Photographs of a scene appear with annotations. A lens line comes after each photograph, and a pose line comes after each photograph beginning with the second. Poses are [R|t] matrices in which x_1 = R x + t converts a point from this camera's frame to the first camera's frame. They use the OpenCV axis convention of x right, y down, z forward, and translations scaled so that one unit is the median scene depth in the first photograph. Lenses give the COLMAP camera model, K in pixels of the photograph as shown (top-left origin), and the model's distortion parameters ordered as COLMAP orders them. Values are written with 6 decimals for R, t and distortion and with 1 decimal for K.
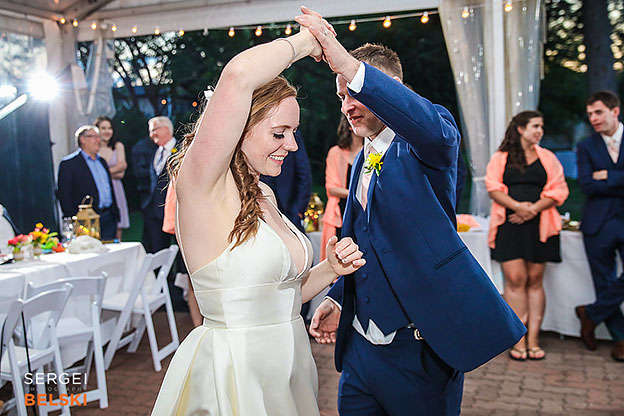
lens RADIAL K [[893.4, 0, 311.9], [0, 893.4, 205.4], [0, 0, 1]] dist [0.031941, 0.000000]
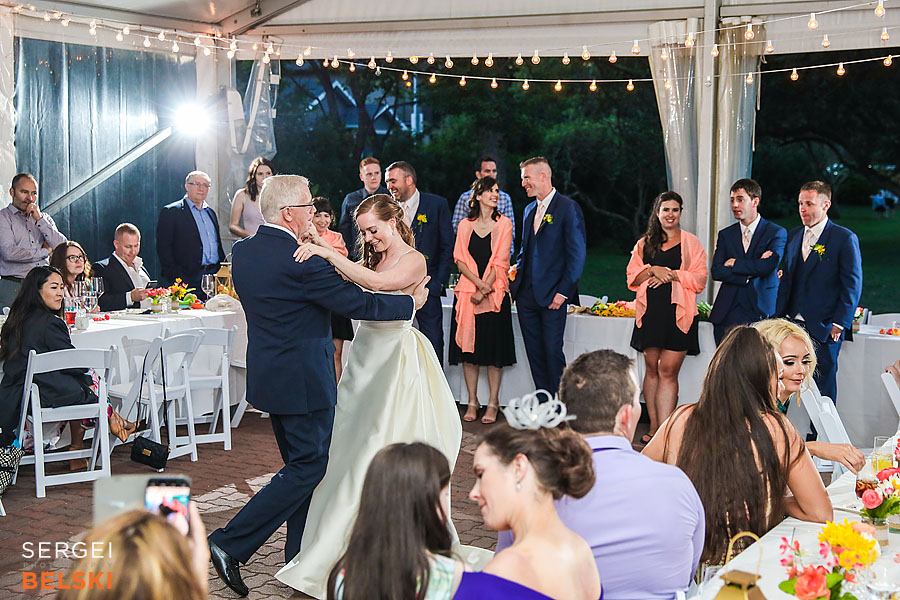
lens RADIAL K [[1288.6, 0, 450.7], [0, 1288.6, 304.2], [0, 0, 1]] dist [0.031941, 0.000000]
pose [[0.994483, 0.061939, -0.084661, 0.126898], [-0.060533, 0.997984, 0.019076, 0.003232], [0.085672, -0.013846, 0.996227, -0.426737]]
